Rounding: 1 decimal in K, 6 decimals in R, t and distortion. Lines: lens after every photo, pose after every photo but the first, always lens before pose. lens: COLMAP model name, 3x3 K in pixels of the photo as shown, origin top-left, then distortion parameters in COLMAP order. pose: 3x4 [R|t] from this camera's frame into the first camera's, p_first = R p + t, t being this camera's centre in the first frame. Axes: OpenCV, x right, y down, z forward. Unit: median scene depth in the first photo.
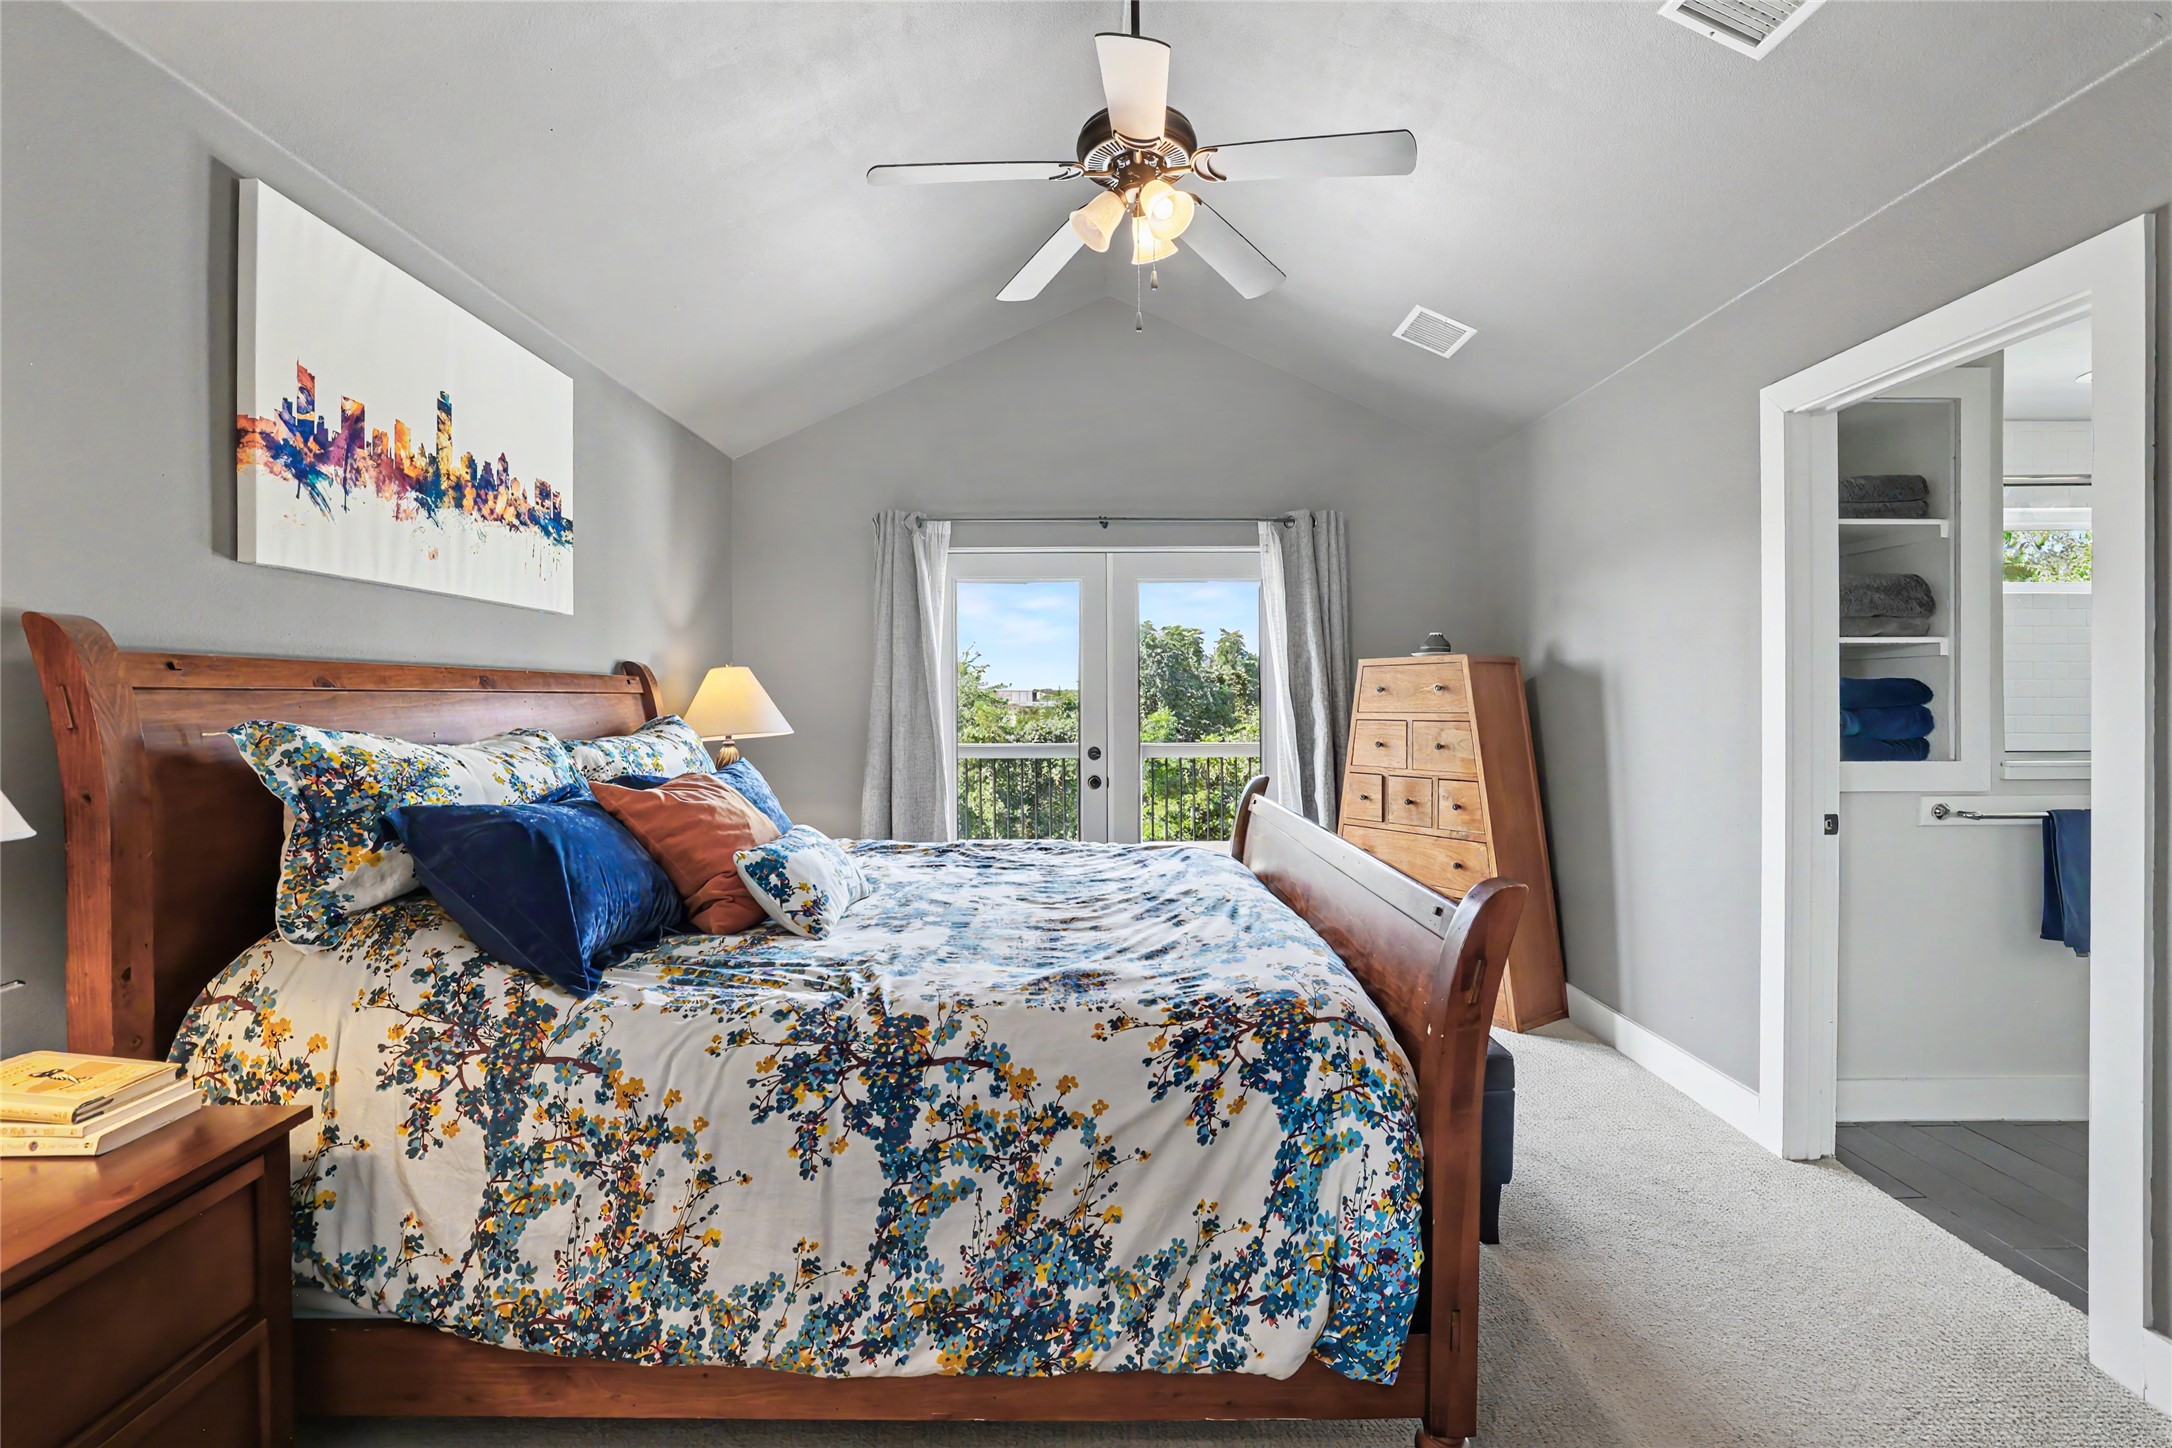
lens RADIAL K [[866.9, 0, 1047.8], [0, 866.9, 700.3], [0, 0, 1]] dist [0.001840, 0.000532]
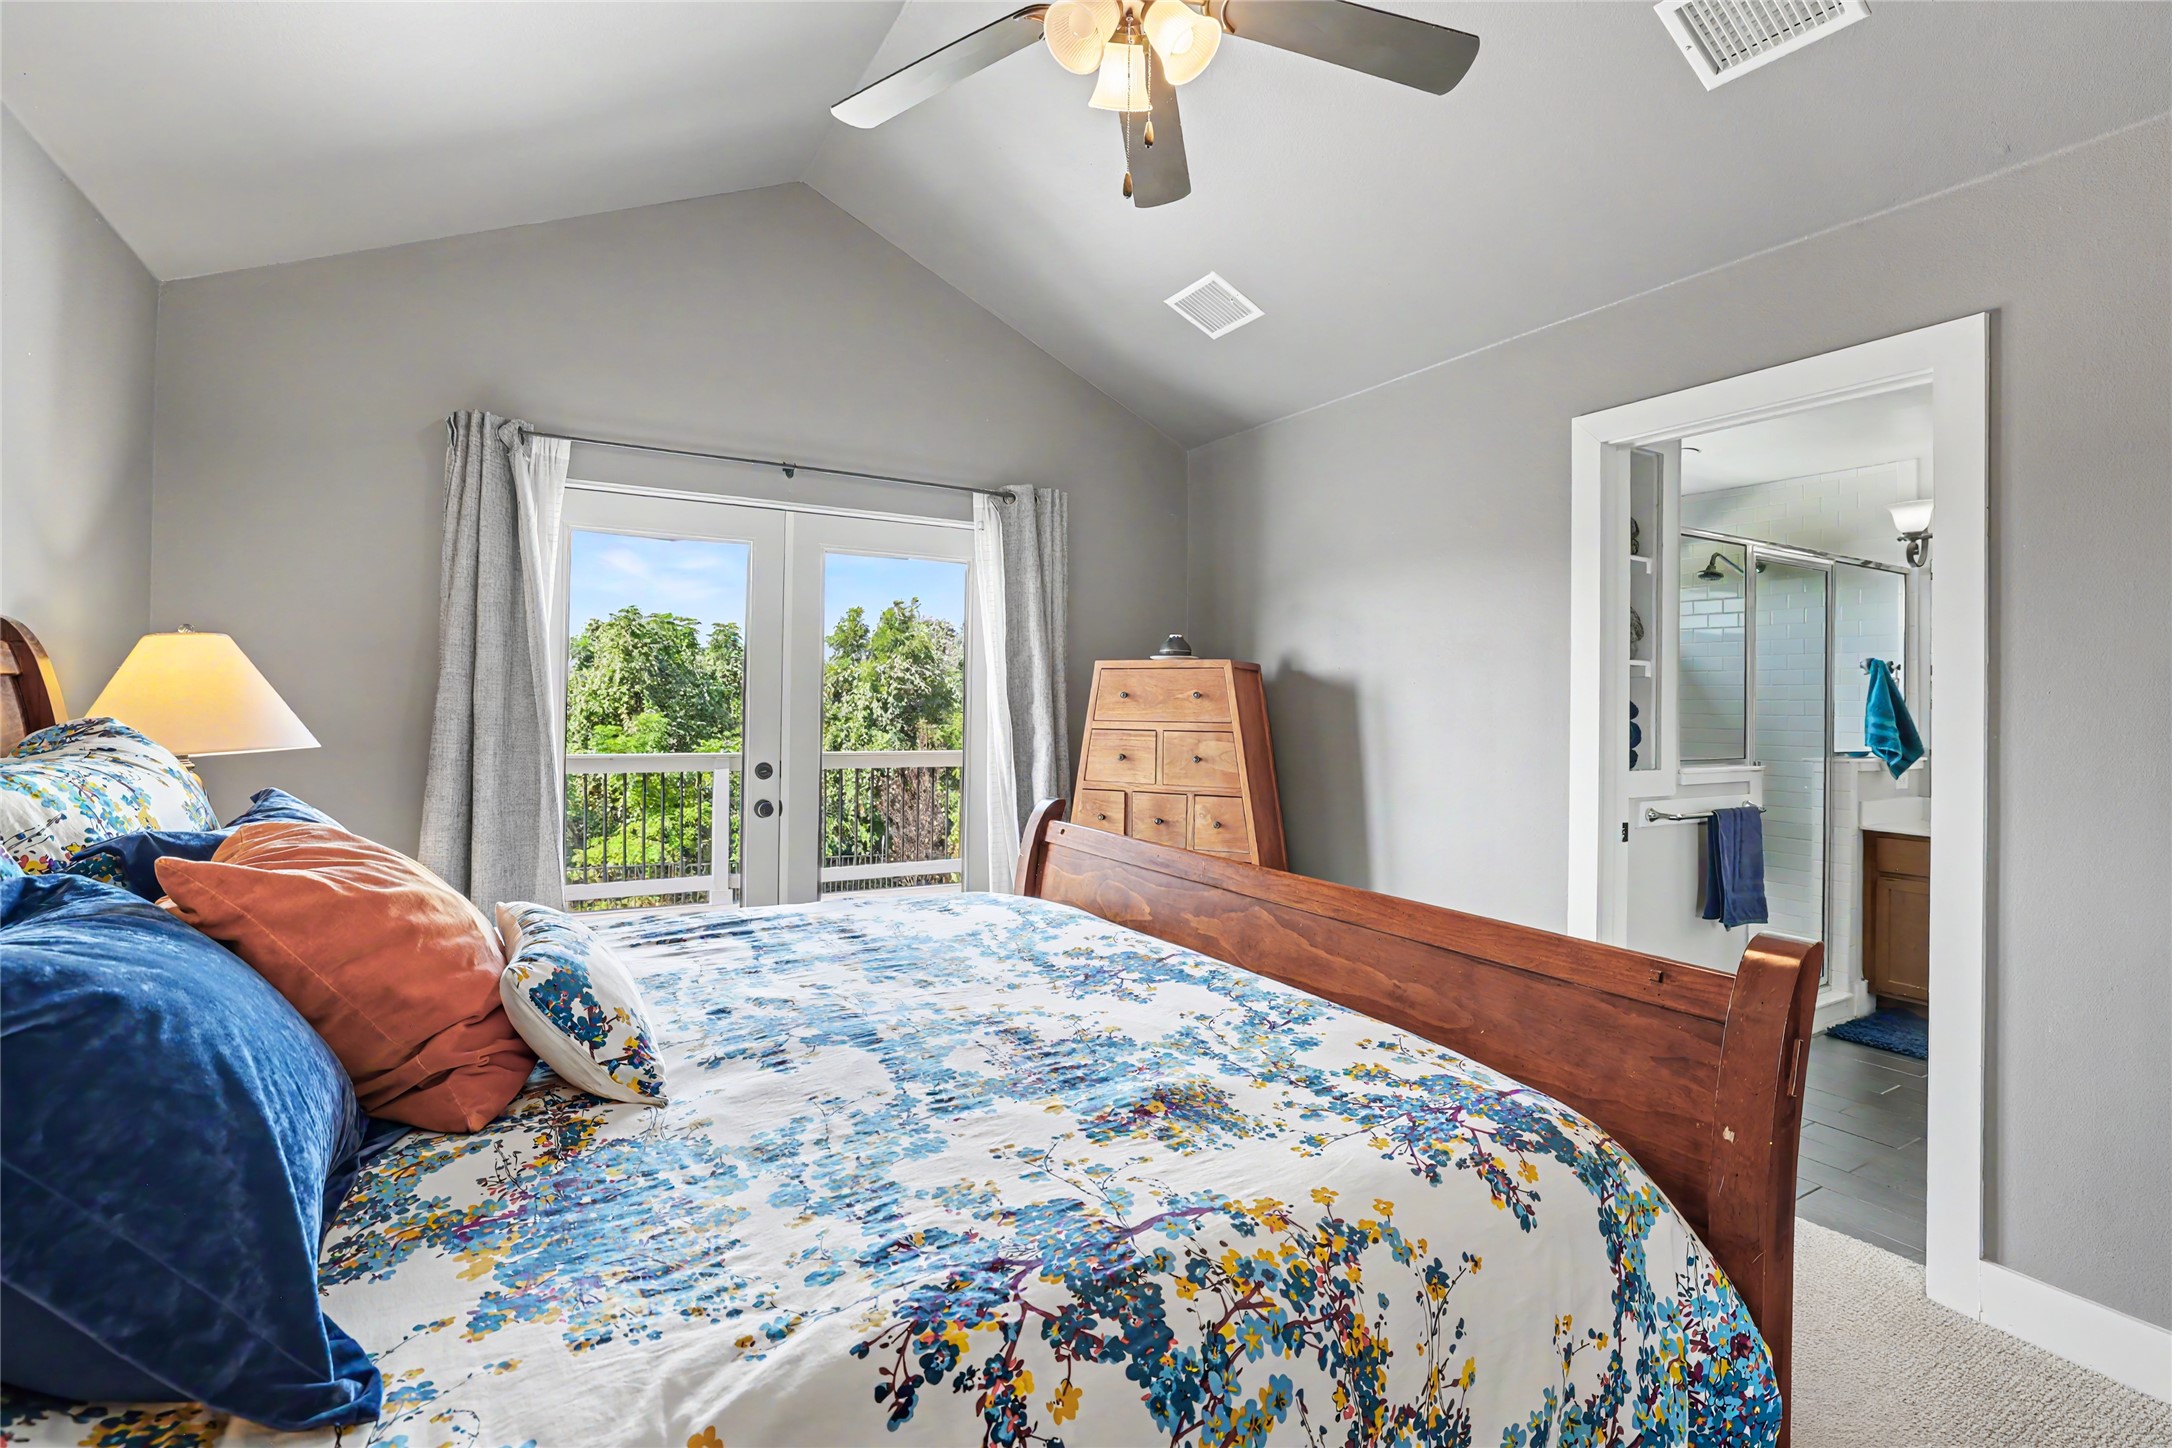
lens RADIAL K [[991.1, 0, 1002.6], [0, 991.1, 688.6], [0, 0, 1]] dist [0.002713, 0.000902]
pose [[0.884822, 0.024618, 0.465279, -0.203076], [-0.018032, 0.999664, -0.018600, 0.001765], [-0.465581, 0.008068, 0.884969, 0.158779]]
